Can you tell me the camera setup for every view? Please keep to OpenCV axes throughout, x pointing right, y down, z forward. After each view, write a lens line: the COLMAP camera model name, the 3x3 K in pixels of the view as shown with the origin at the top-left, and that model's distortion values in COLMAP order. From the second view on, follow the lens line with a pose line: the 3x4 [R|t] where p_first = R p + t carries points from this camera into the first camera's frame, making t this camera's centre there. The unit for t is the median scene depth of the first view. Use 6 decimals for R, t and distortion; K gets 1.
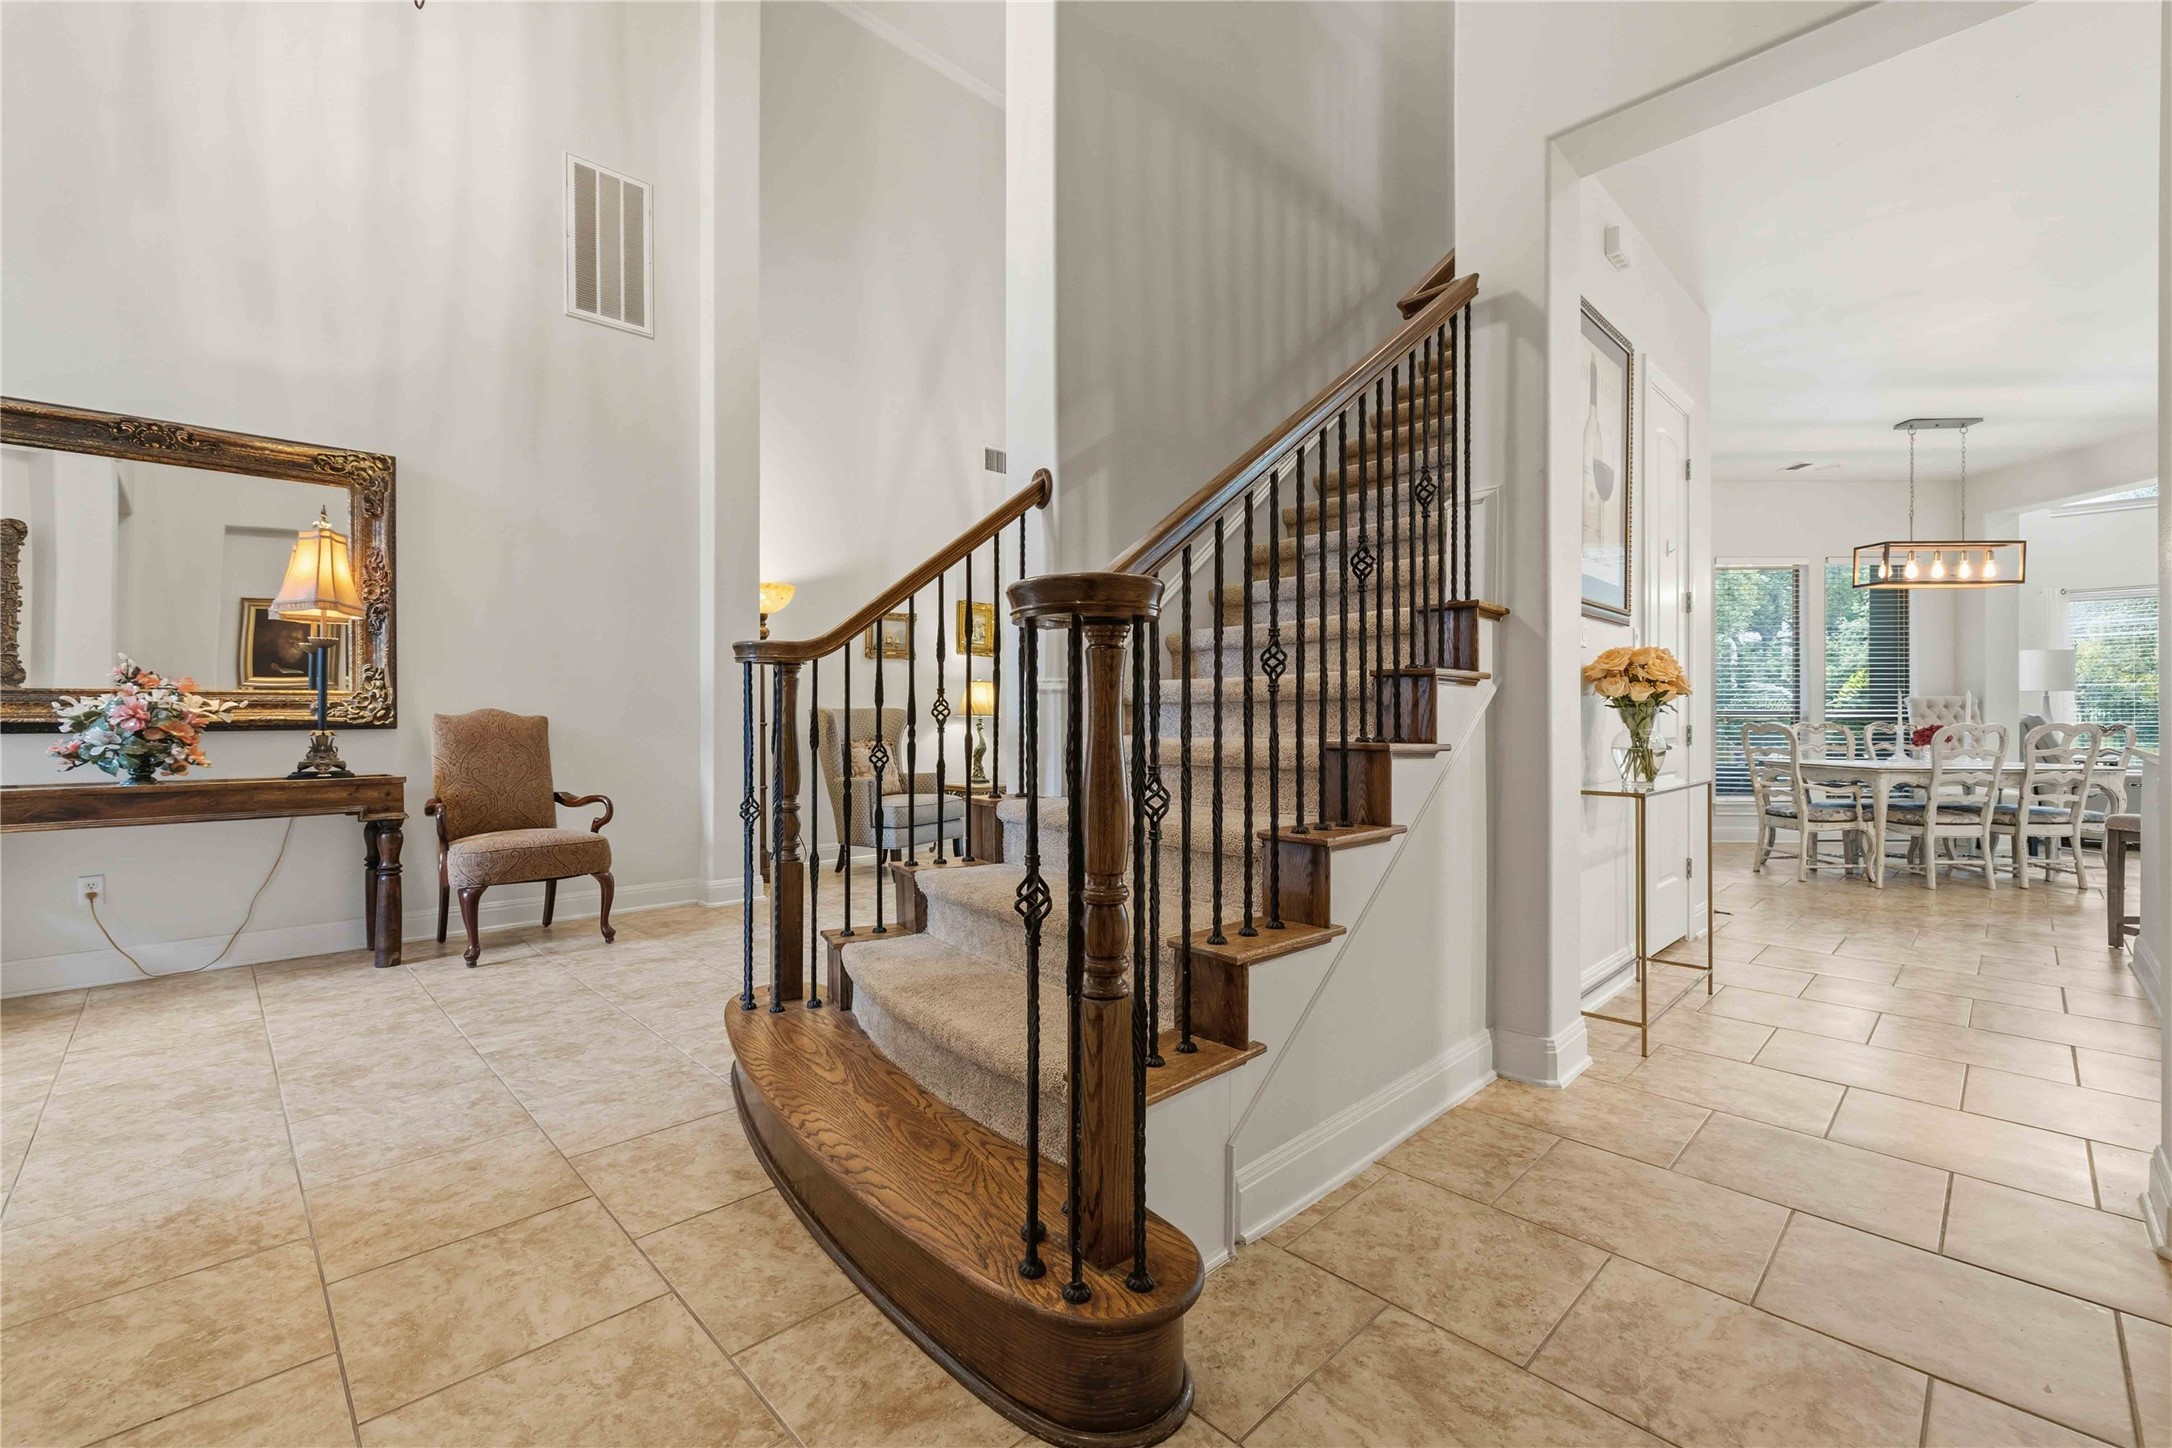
lens RADIAL K [[913.1, 0, 1092.1], [0, 913.1, 716.1], [0, 0, 1]] dist [-0.001580, 0.000287]
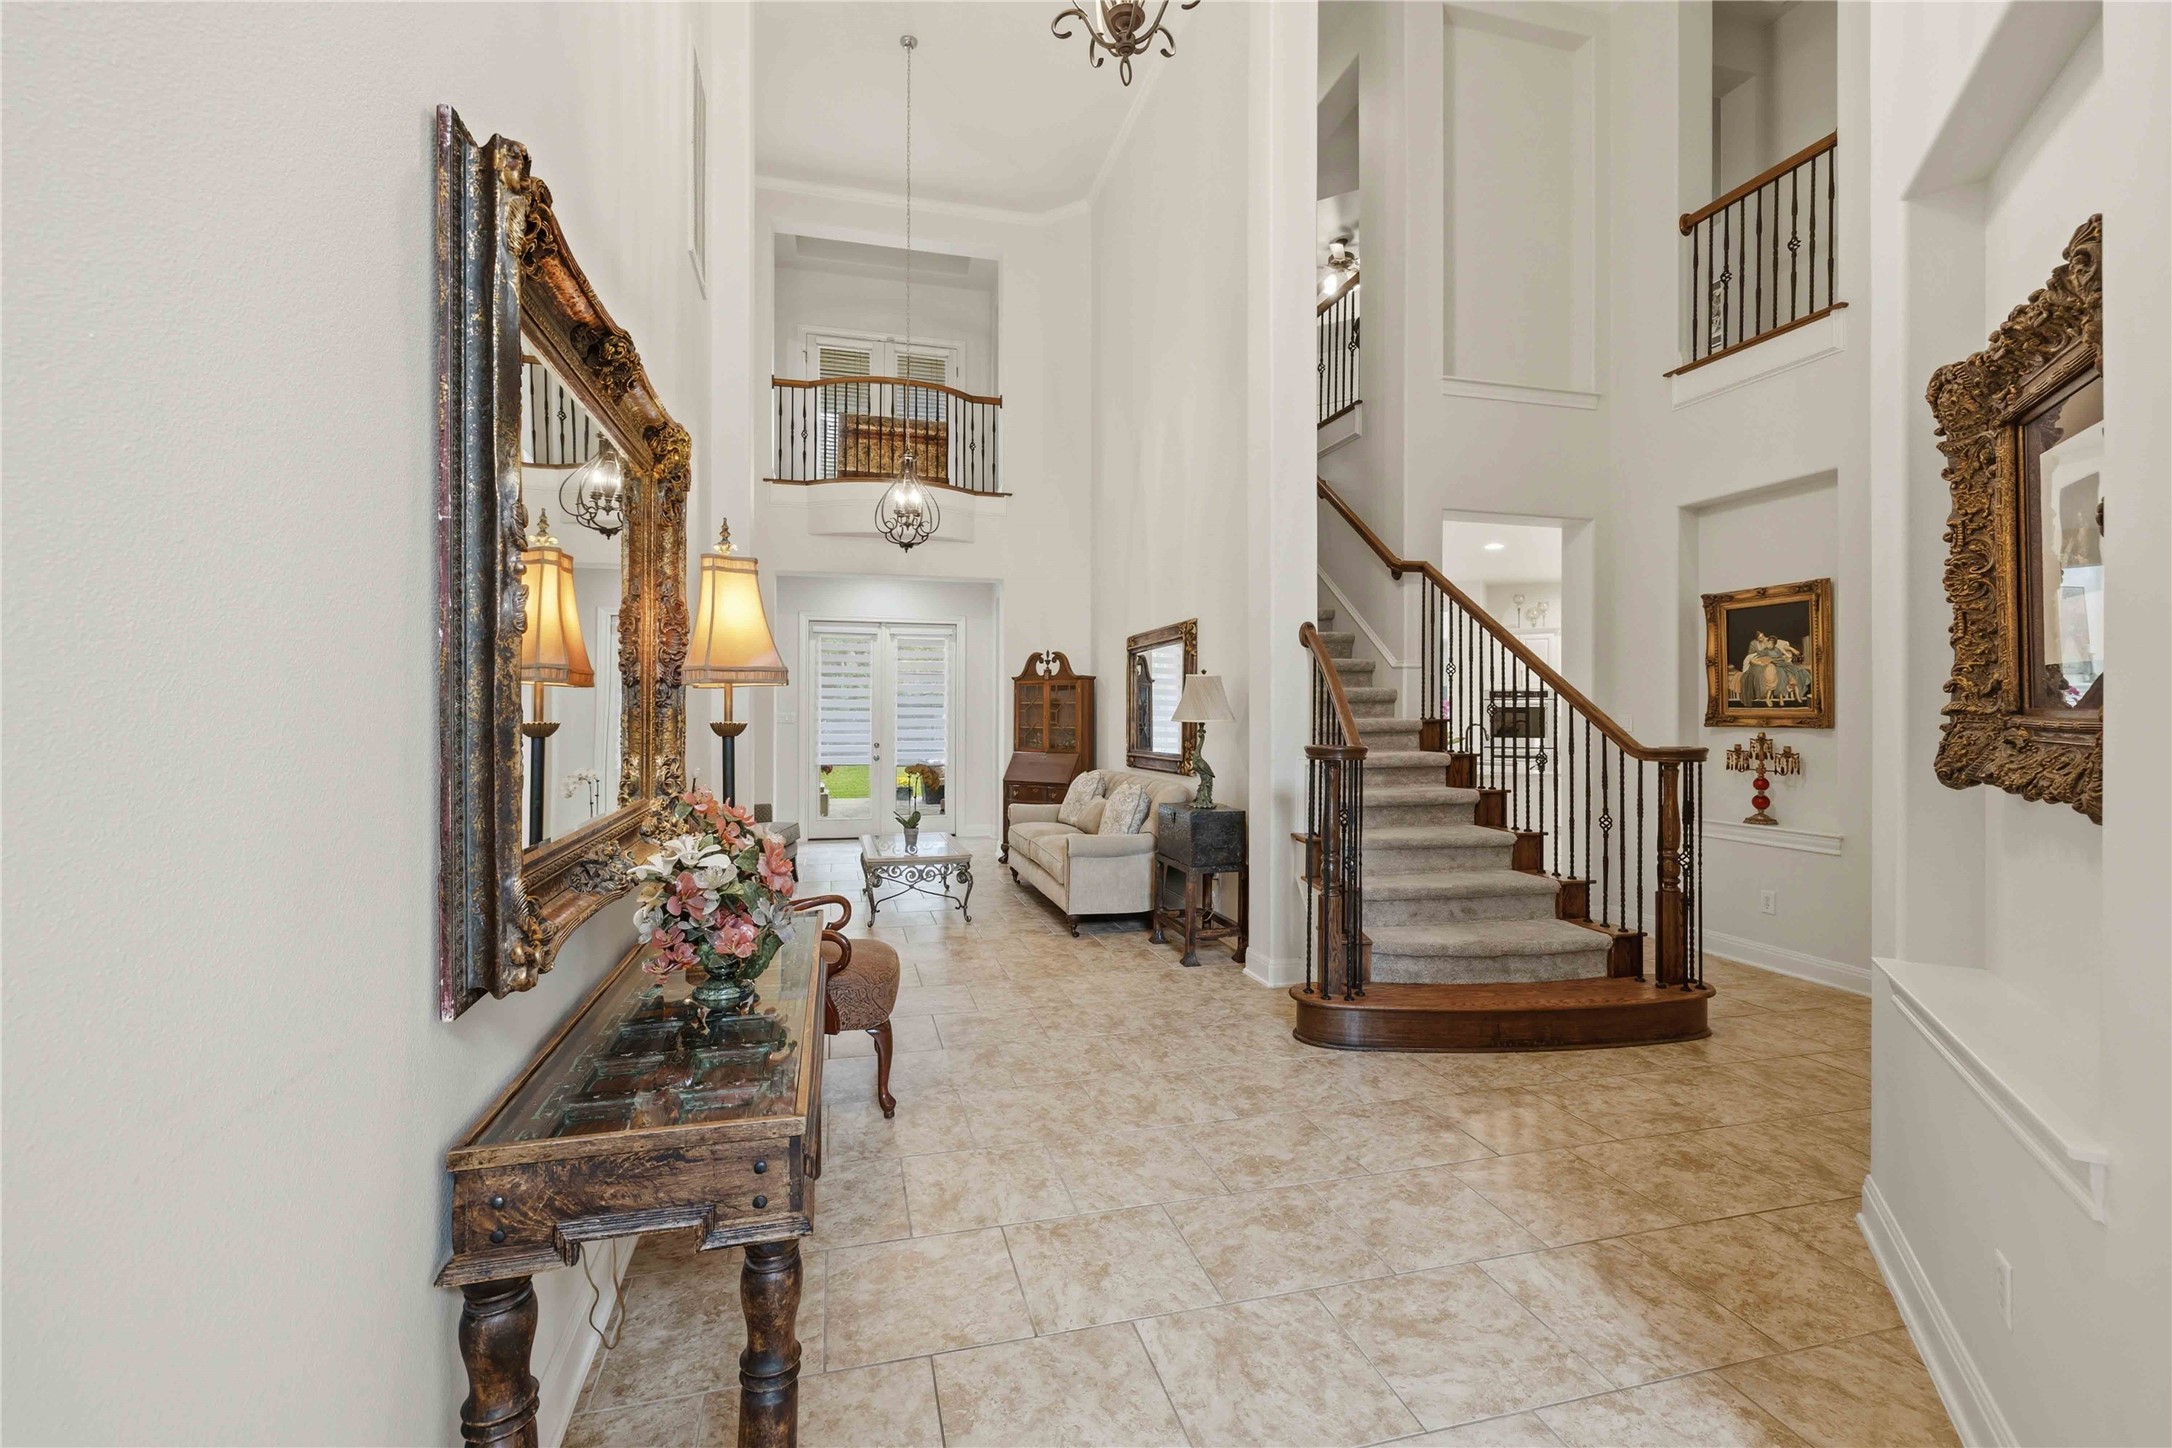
lens RADIAL K [[913.1, 0, 1086.6], [0, 913.1, 714.7], [0, 0, 1]] dist [-0.001580, 0.000287]
pose [[0.492590, 0.006141, 0.870240, -2.053452], [-0.001923, 0.999980, -0.005968, -0.136683], [-0.870259, 0.001266, 0.492593, 0.724051]]
